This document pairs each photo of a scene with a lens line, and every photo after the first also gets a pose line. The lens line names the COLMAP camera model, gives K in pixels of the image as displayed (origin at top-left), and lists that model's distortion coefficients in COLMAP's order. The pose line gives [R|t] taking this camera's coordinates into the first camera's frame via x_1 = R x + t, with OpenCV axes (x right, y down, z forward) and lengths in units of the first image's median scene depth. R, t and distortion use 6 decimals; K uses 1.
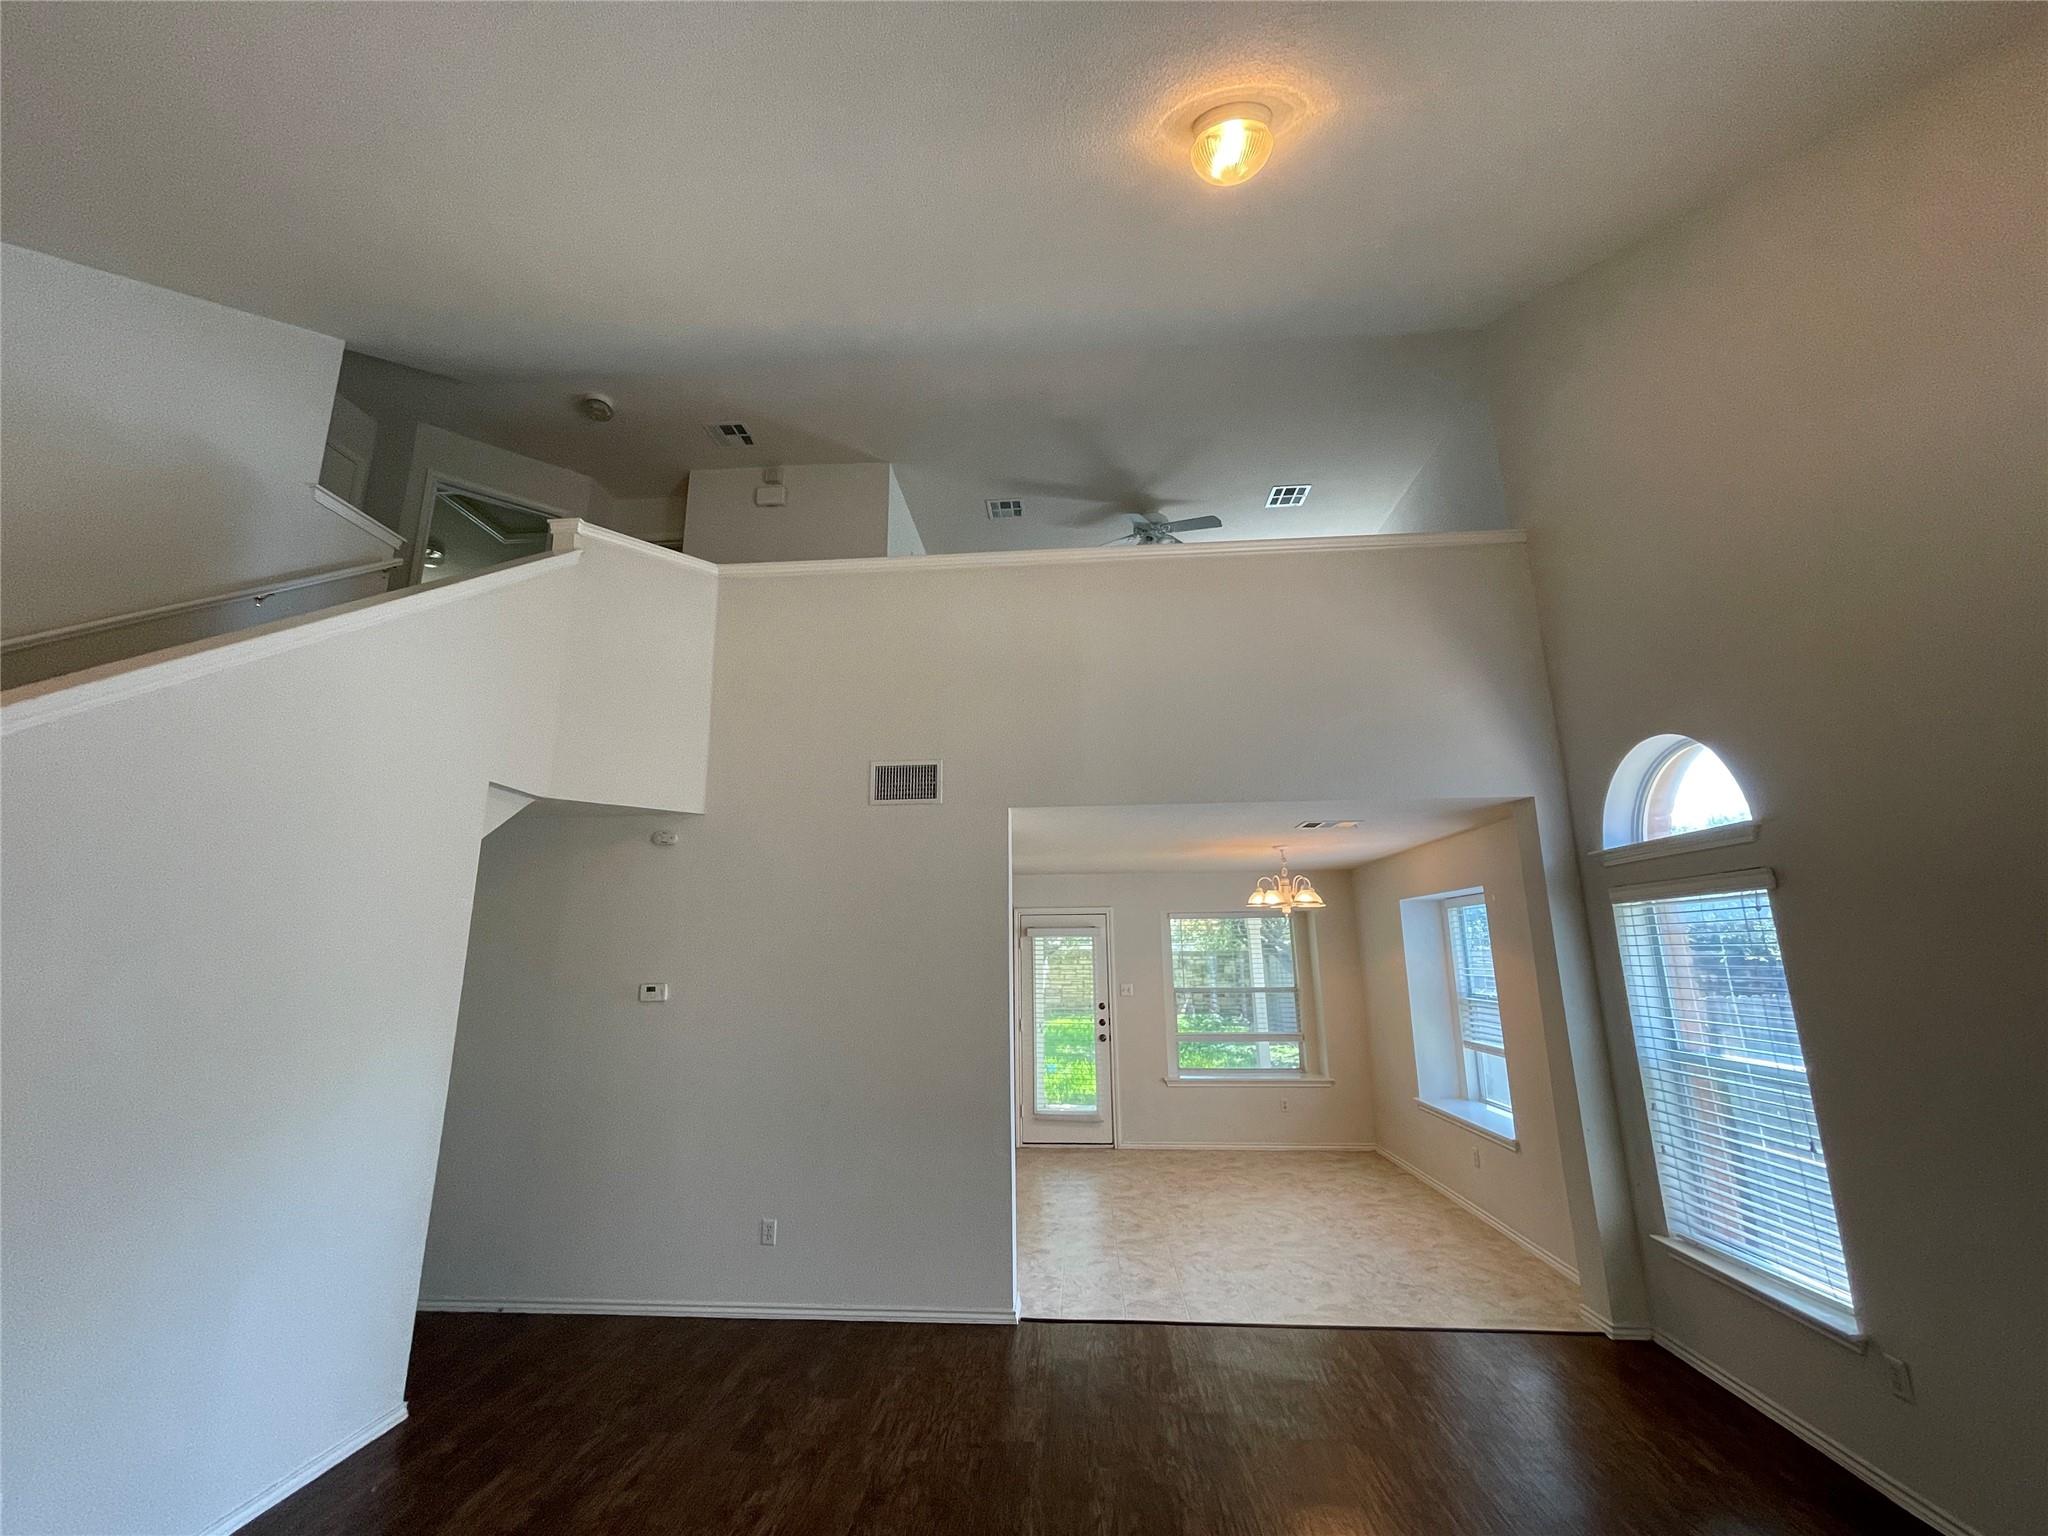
lens RADIAL K [[823.7, 0, 1019.1], [0, 823.7, 769.7], [0, 0, 1]] dist [-0.001392, 0.000361]
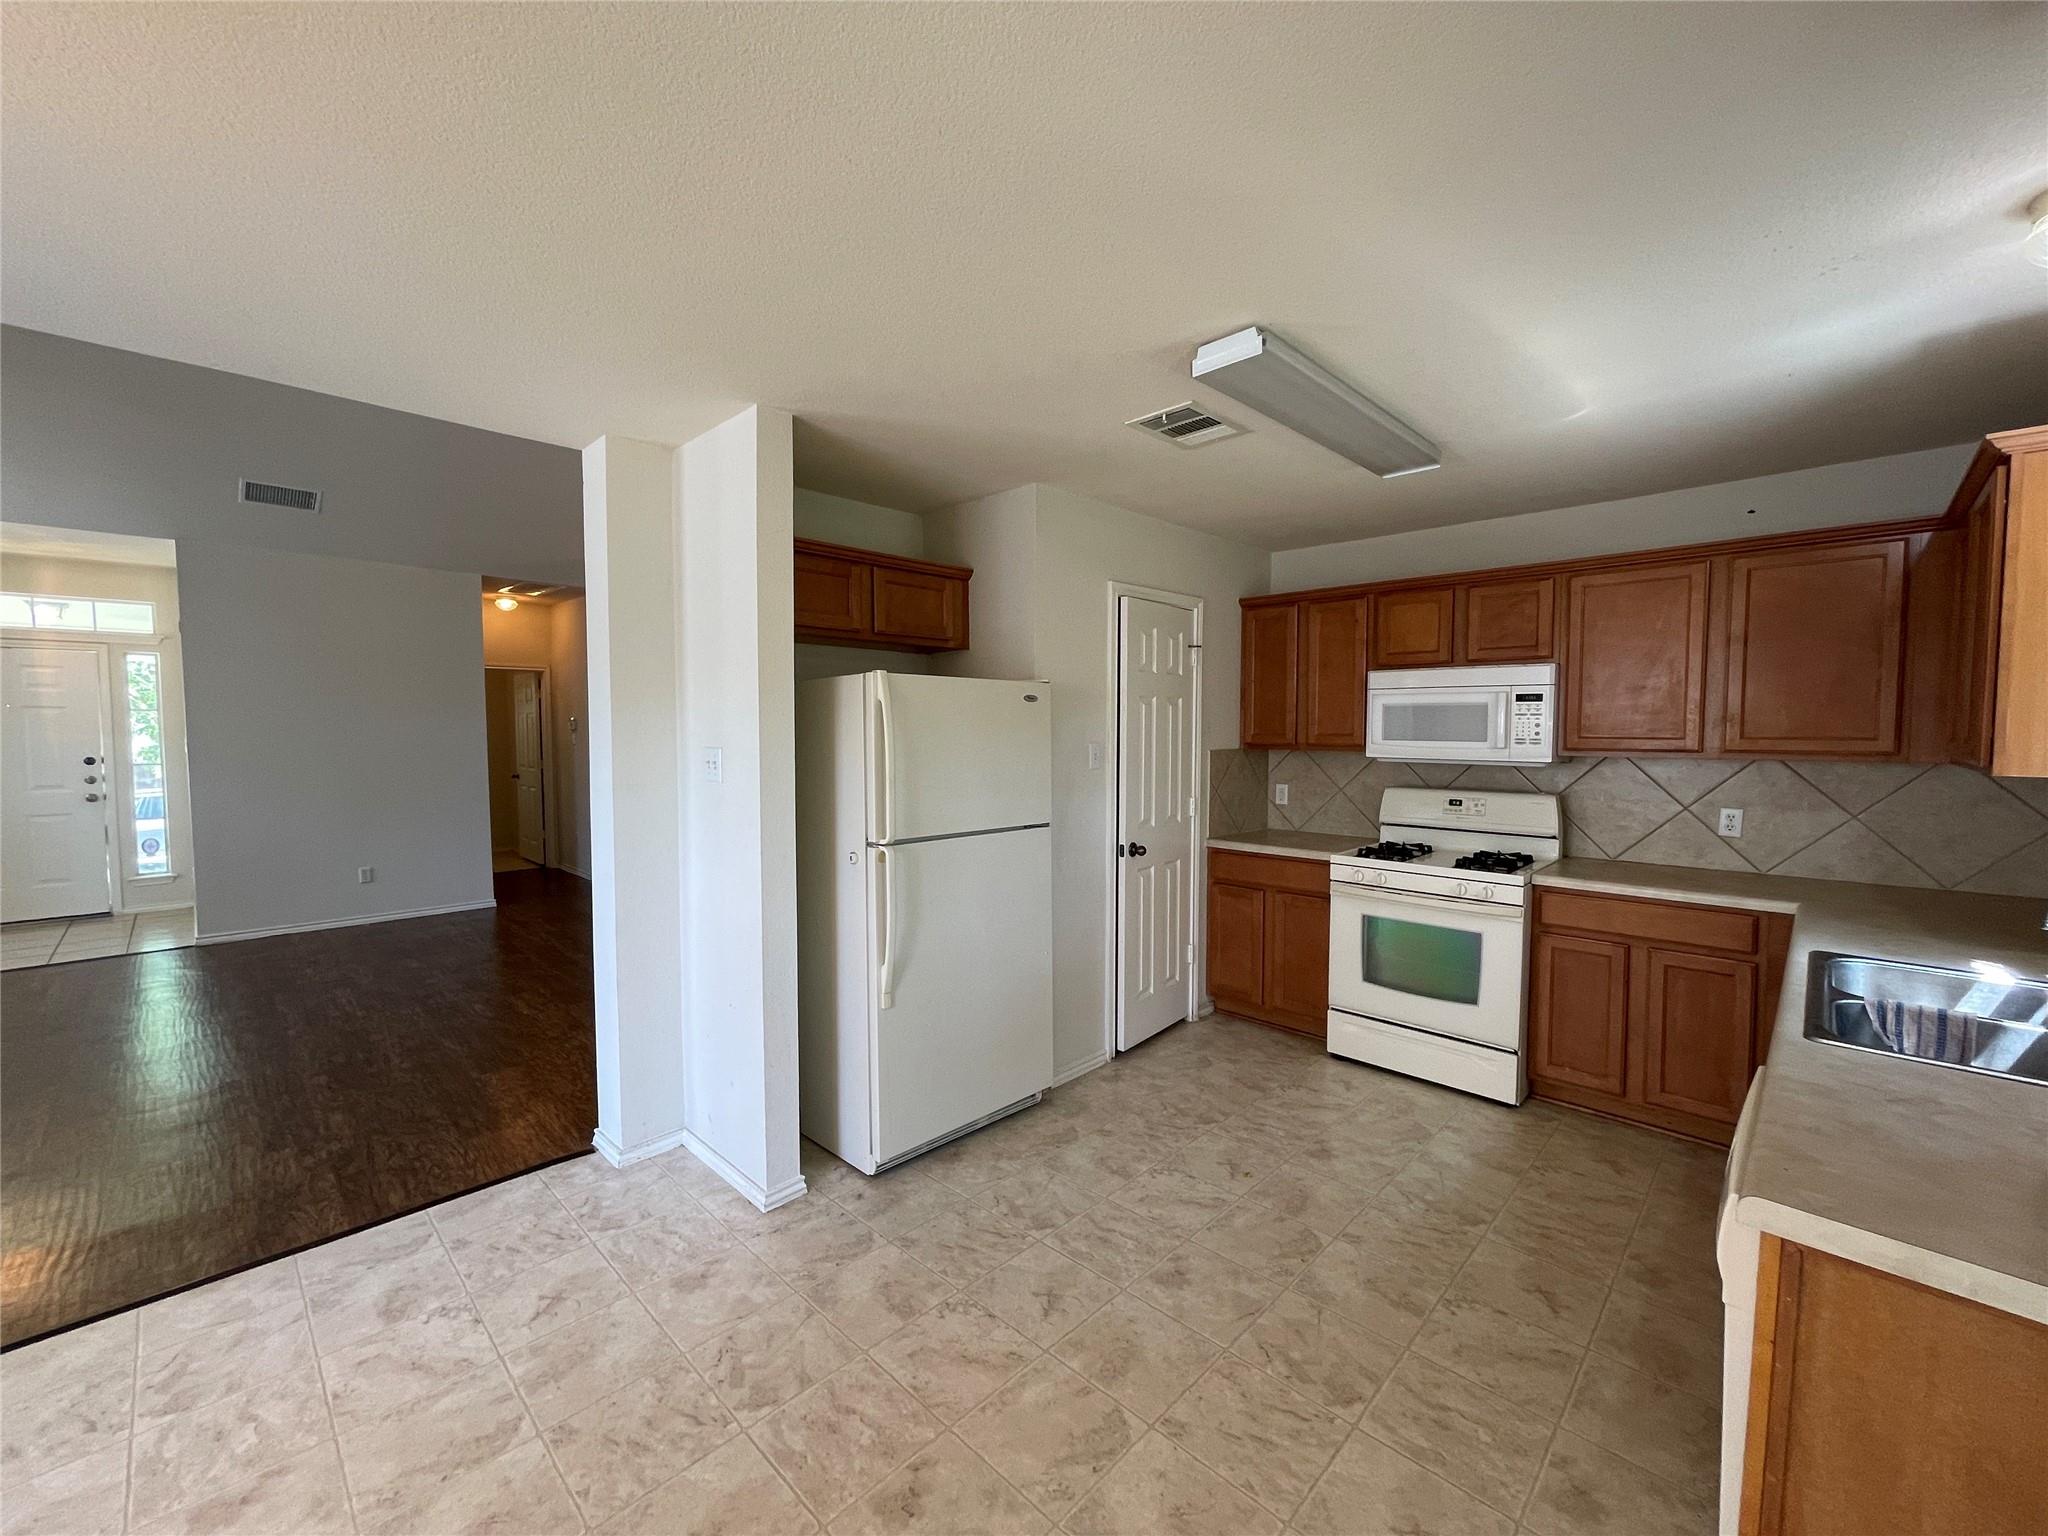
lens RADIAL K [[828.5, 0, 1027.6], [0, 828.5, 767.4], [0, 0, 1]] dist [-0.000888, 0.000014]
pose [[-0.644360, 0.044823, -0.763408, 0.275765], [0.176317, 0.980092, -0.091276, 0.417234], [0.744119, -0.193416, -0.639435, 1.651099]]
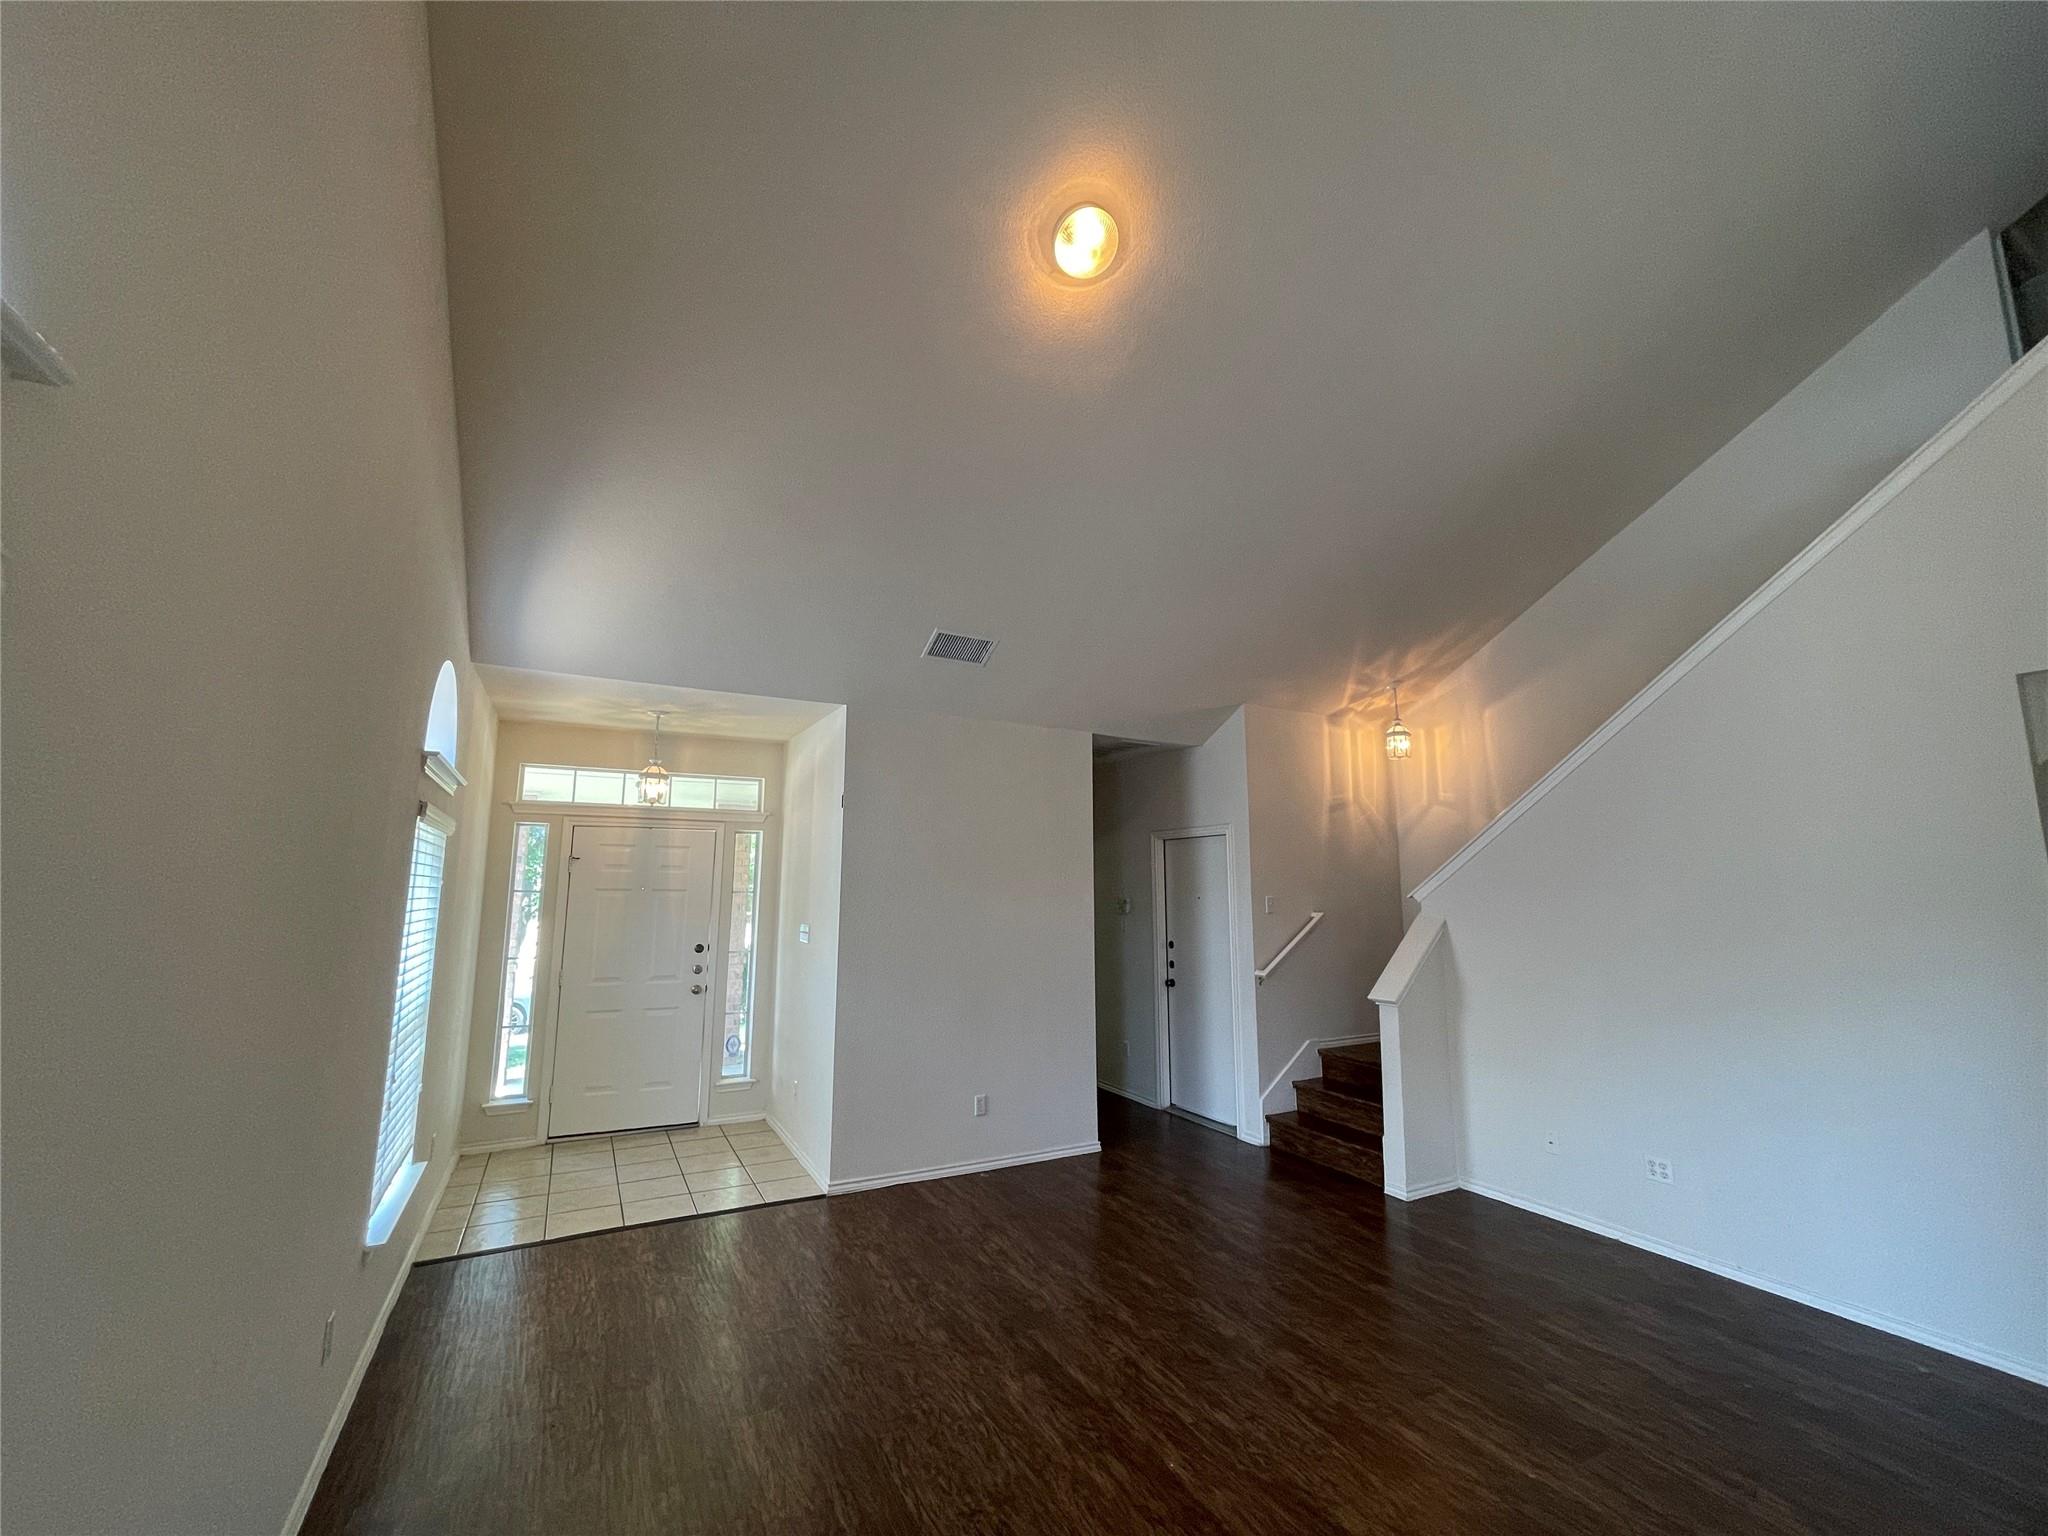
lens RADIAL K [[826.6, 0, 1017.7], [0, 826.6, 765.3], [0, 0, 1]] dist [-0.000350, 0.000247]
pose [[-0.844582, -0.079913, -0.529428, 0.526080], [0.119959, 0.935421, -0.332561, 0.212655], [0.521814, -0.344386, -0.780454, 0.917331]]
